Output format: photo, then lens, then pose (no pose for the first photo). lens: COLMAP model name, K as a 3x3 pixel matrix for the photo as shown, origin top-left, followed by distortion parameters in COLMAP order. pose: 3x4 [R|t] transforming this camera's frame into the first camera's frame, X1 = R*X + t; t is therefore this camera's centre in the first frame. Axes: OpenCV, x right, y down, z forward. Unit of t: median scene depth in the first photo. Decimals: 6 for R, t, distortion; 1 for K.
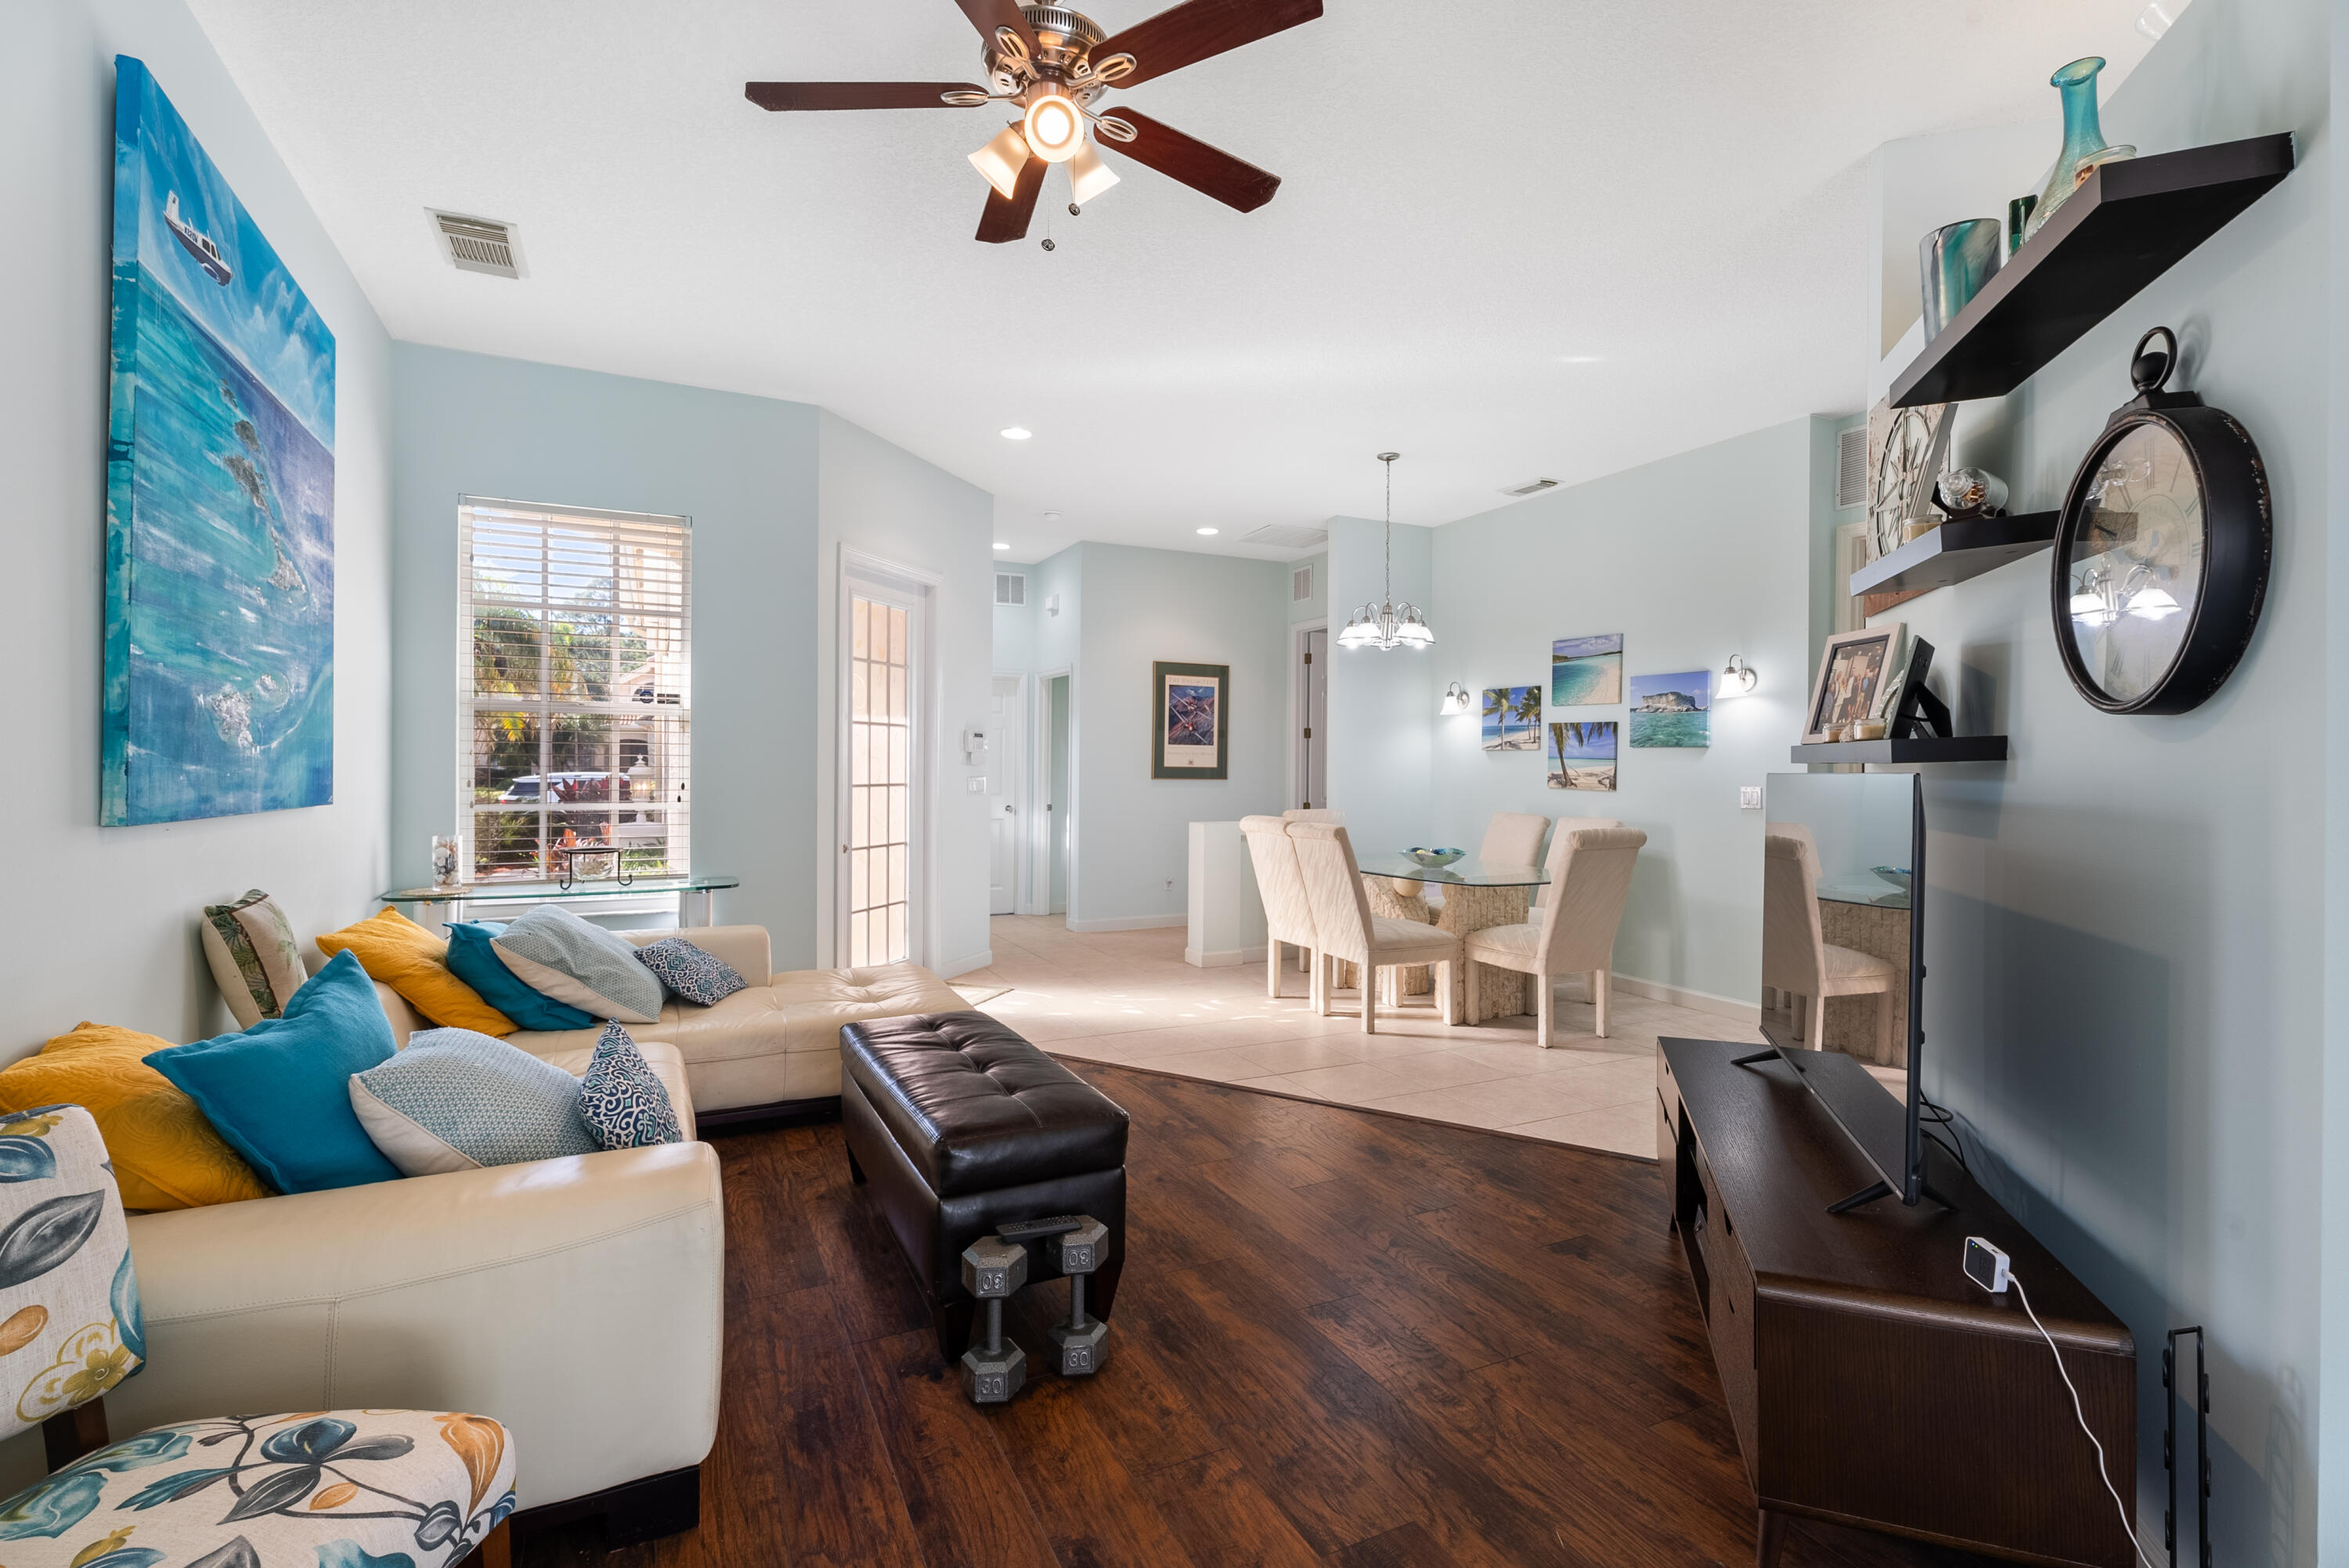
lens RADIAL K [[1049.0, 0, 1170.9], [0, 1049.0, 778.7], [0, 0, 1]] dist [-0.001013, 0.000155]
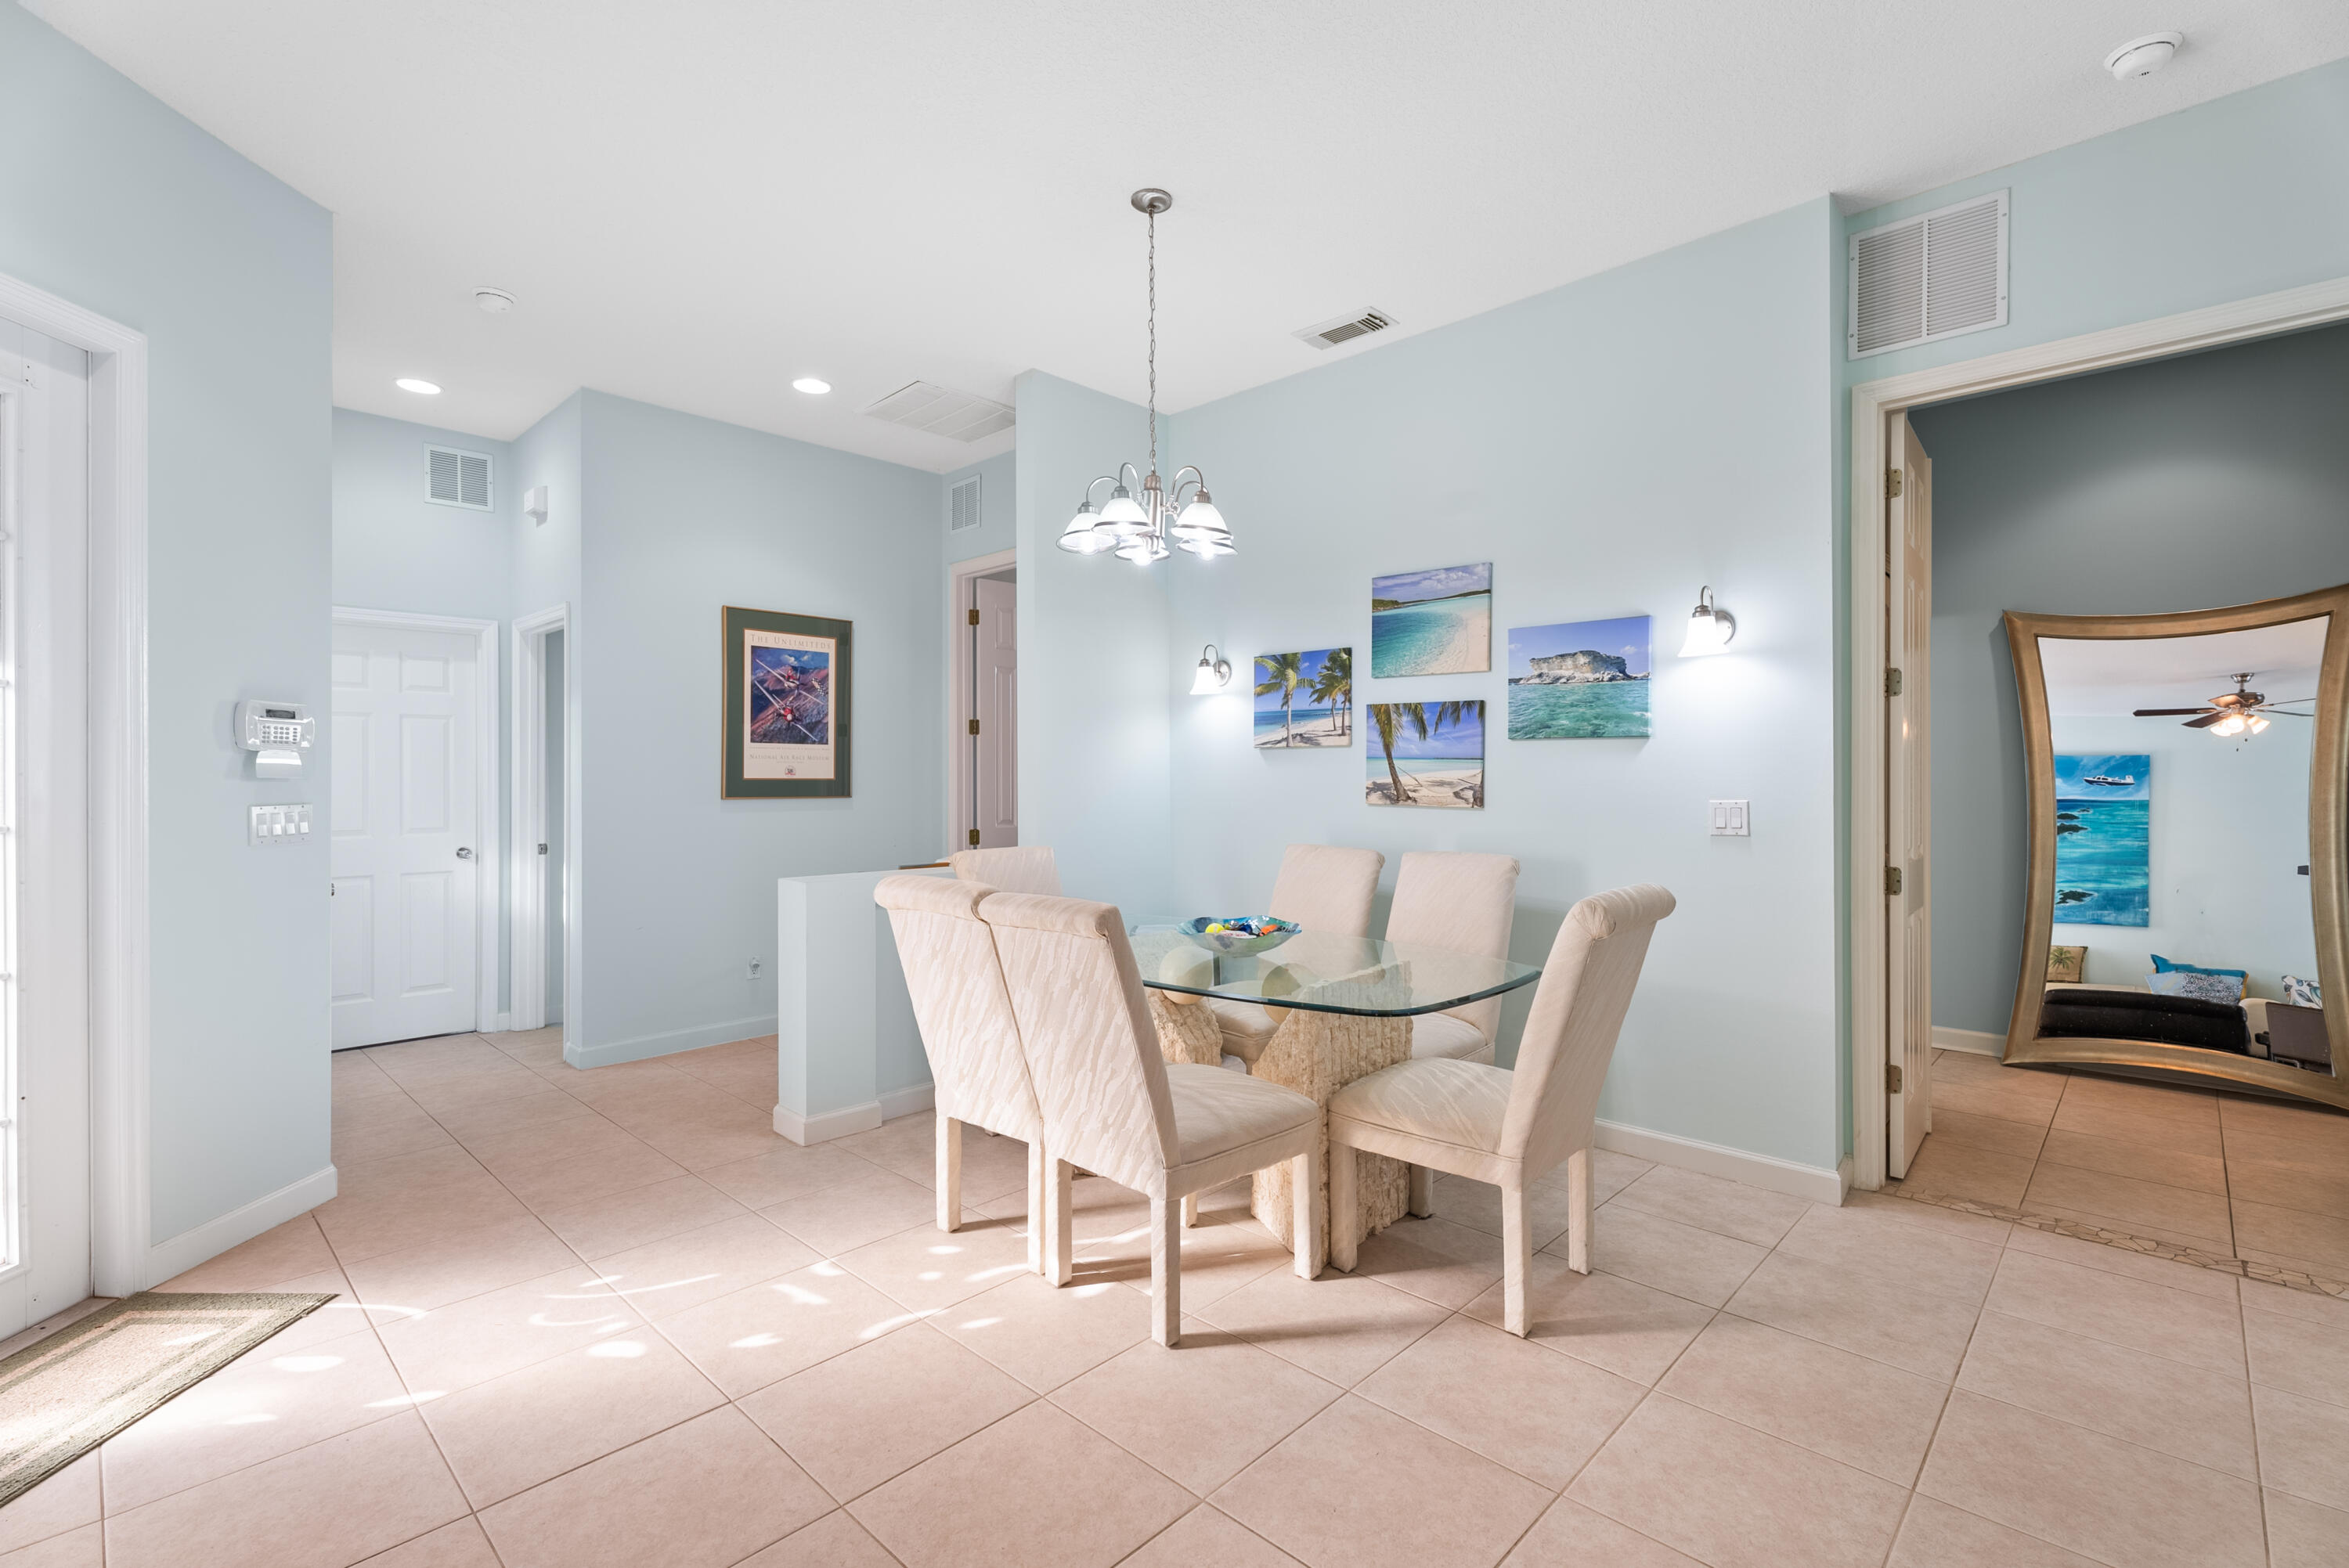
lens RADIAL K [[1049.0, 0, 1170.9], [0, 1049.0, 778.7], [0, 0, 1]] dist [-0.001013, 0.000155]
pose [[0.940593, -0.010469, 0.339375, 0.027091], [0.014023, 0.999869, -0.008021, -0.003894], [-0.339247, 0.012304, 0.940617, 0.447284]]
